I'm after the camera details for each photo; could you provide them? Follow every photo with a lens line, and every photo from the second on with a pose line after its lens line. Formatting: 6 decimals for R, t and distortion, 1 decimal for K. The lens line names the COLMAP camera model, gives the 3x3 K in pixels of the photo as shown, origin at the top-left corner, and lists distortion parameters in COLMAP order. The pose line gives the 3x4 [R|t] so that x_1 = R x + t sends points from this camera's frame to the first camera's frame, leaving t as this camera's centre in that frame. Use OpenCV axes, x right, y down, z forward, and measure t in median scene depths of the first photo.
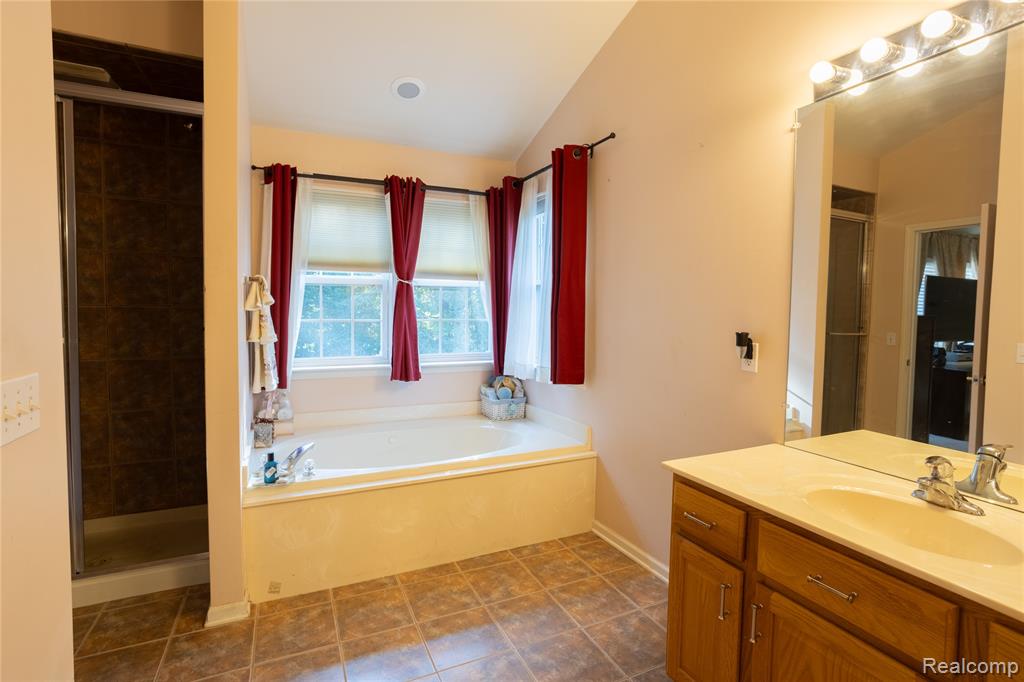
lens RADIAL K [[489.0, 0, 510.8], [0, 489.0, 332.6], [0, 0, 1]] dist [-0.067892, 0.034796]
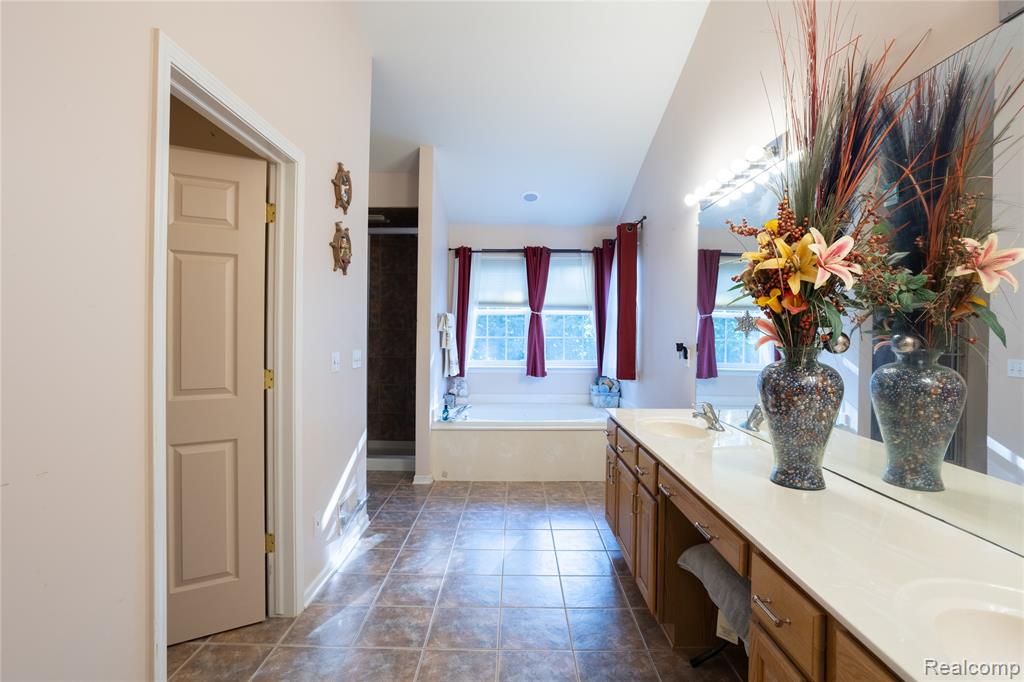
lens RADIAL K [[489.0, 0, 510.8], [0, 489.0, 332.6], [0, 0, 1]] dist [-0.067892, 0.034796]
pose [[0.902569, -0.000995, -0.430544, 0.396705], [-0.018731, 0.998960, -0.041575, 0.026349], [0.430137, 0.045589, 0.901612, -0.457526]]
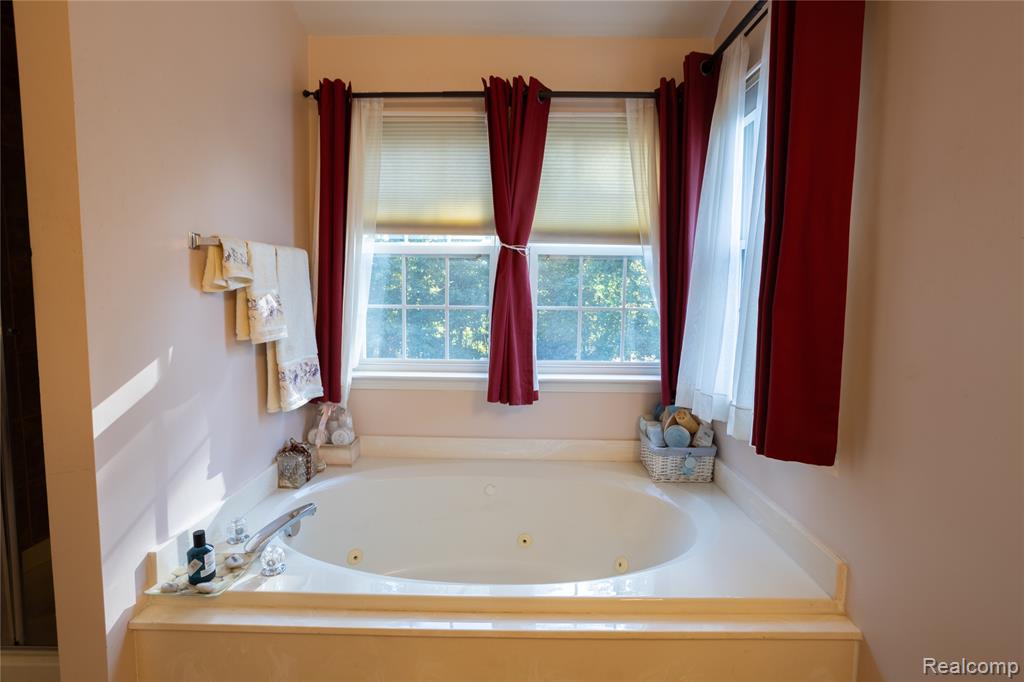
lens RADIAL K [[489.0, 0, 510.8], [0, 489.0, 332.6], [0, 0, 1]] dist [-0.067892, 0.034796]
pose [[0.897651, 0.038464, -0.439025, 0.065031], [-0.023483, 0.998943, 0.039506, -0.019933], [0.440081, -0.025153, 0.897606, 0.443281]]
